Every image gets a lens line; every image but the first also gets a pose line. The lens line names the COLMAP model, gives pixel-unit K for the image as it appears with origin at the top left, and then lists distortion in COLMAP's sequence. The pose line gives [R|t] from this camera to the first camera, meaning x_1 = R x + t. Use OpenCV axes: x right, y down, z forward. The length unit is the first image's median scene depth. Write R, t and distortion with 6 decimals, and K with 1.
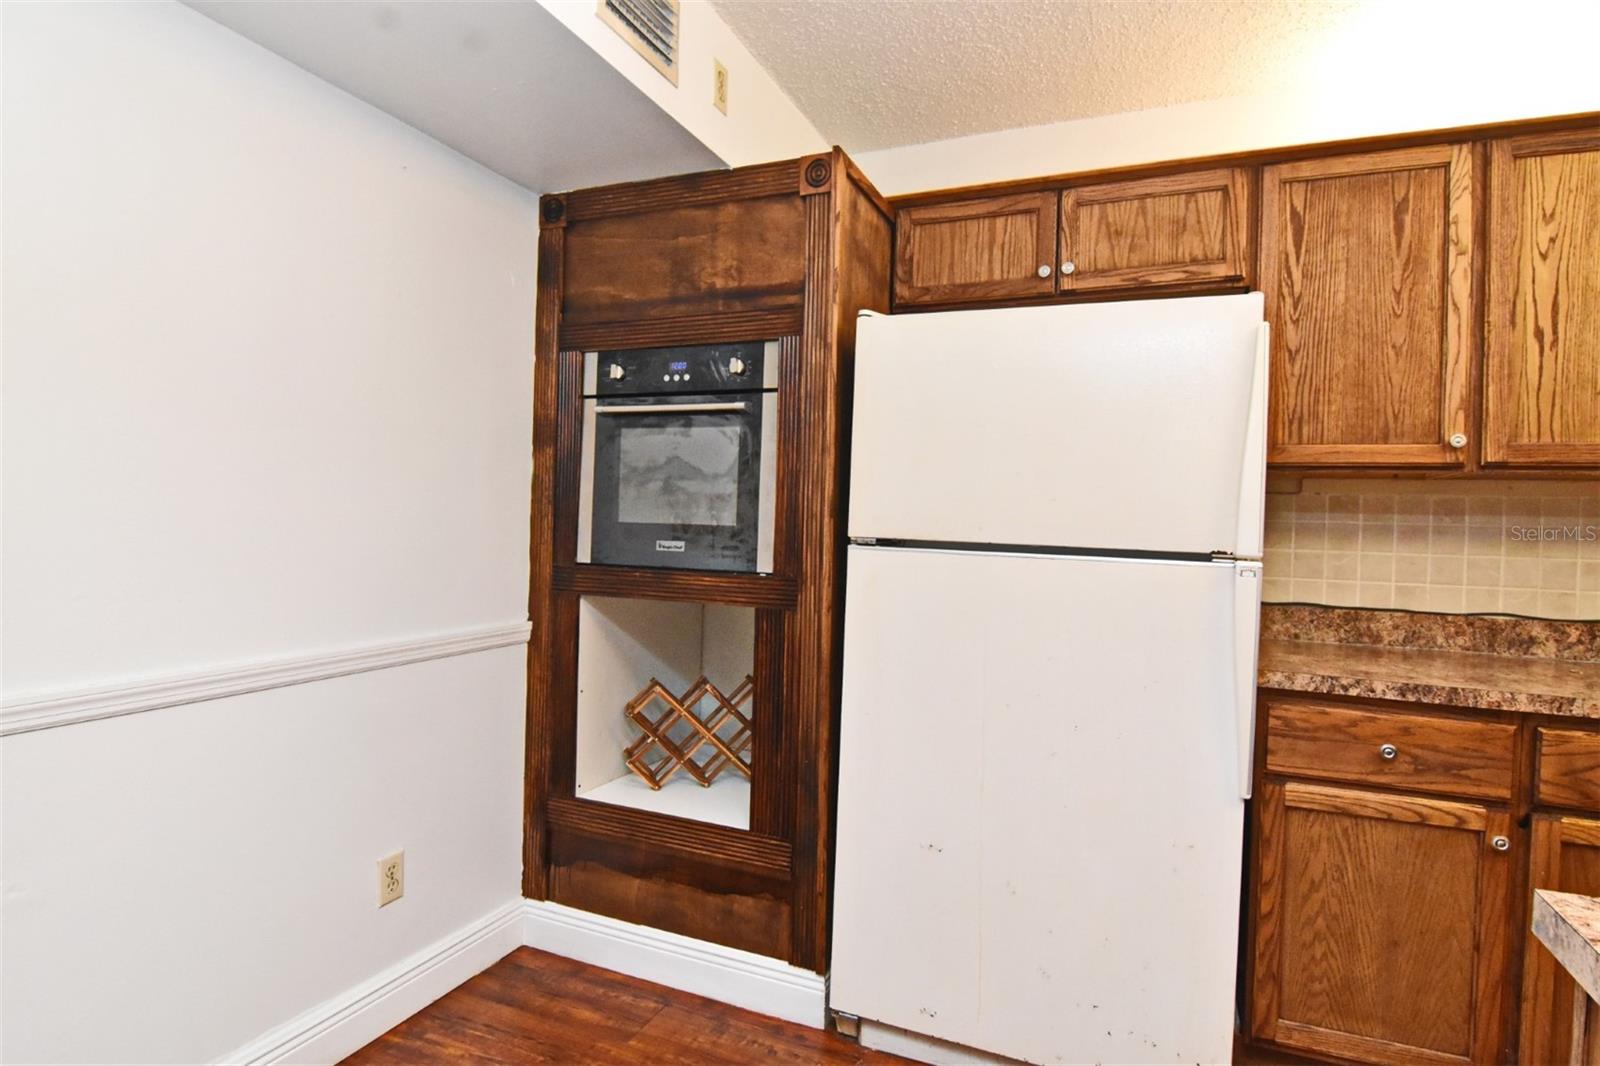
lens RADIAL K [[845.1, 0, 781.1], [0, 845.1, 524.4], [0, 0, 1]] dist [-0.001754, -0.013985]
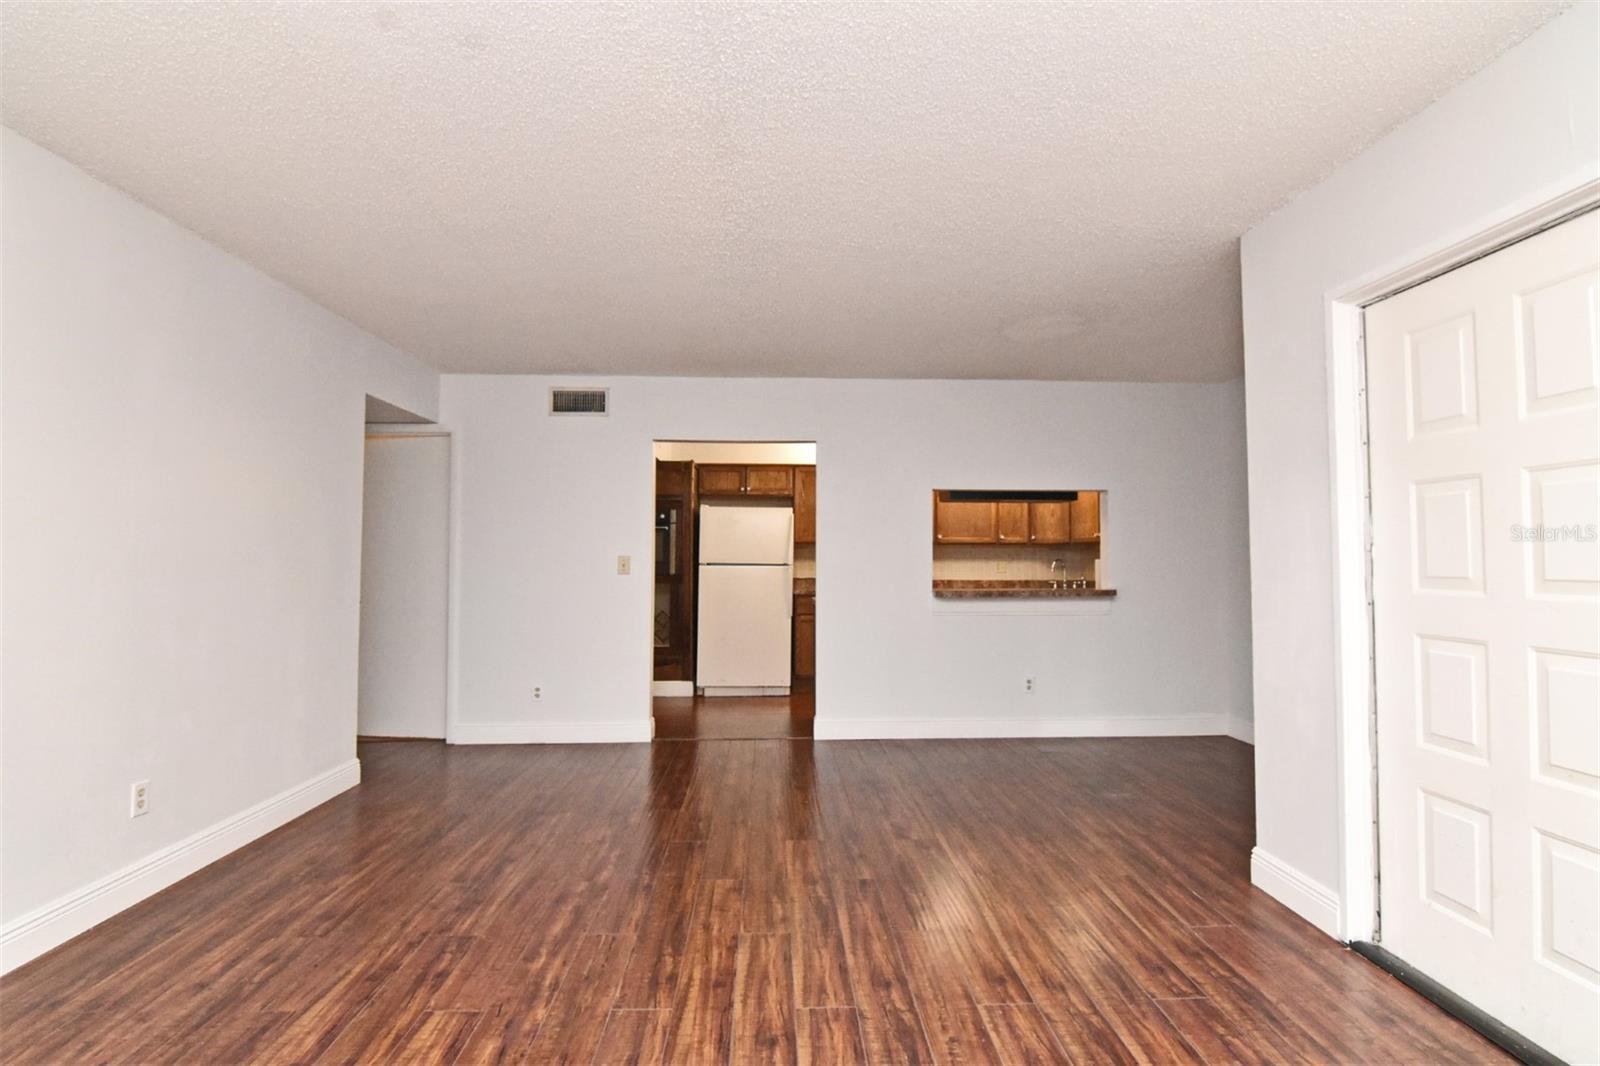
lens RADIAL K [[763.7, 0, 811.4], [0, 763.7, 531.6], [0, 0, 1]] dist [0.000990, -0.016851]
pose [[0.899507, -0.009508, 0.436802, -0.930036], [0.024116, 0.999319, -0.027911, -0.018437], [-0.436239, 0.035640, 0.899125, -2.249123]]
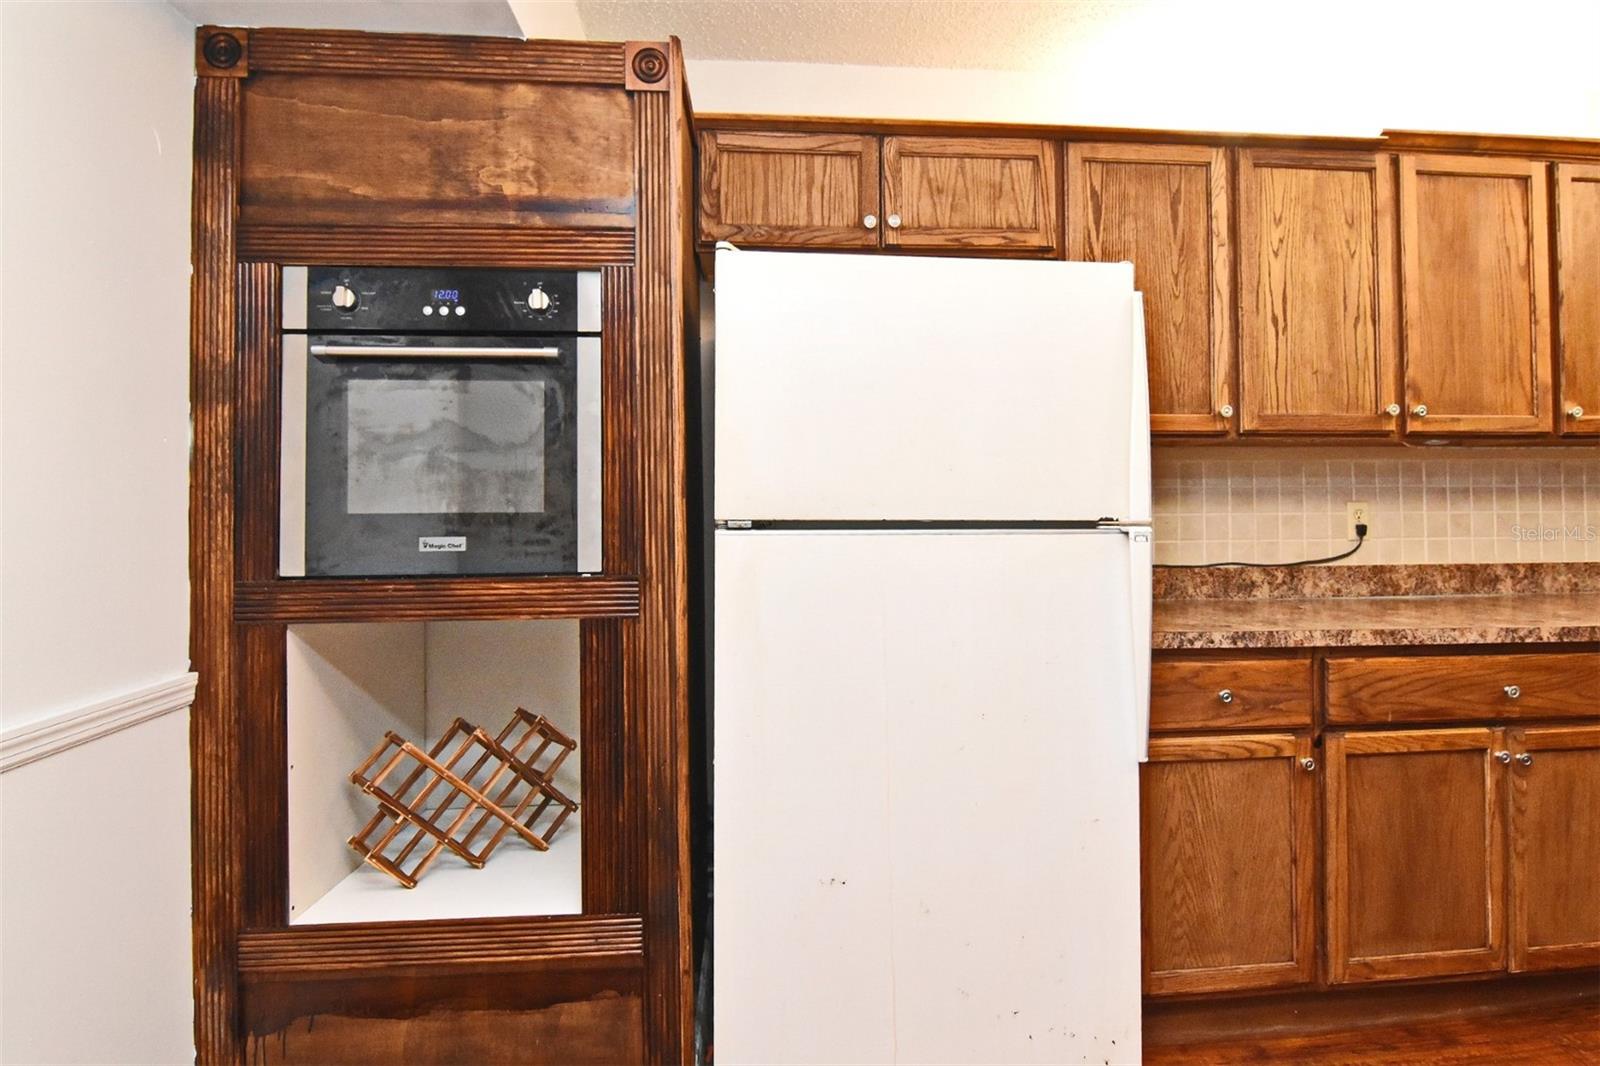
lens RADIAL K [[924.1, 0, 831.6], [0, 924.1, 489.7], [0, 0, 1]] dist [-0.013618, -0.003205]
pose [[0.874312, -0.027052, 0.484610, -0.234661], [0.034393, 0.999389, -0.006262, -0.004761], [-0.484145, 0.022142, 0.874708, 0.163802]]
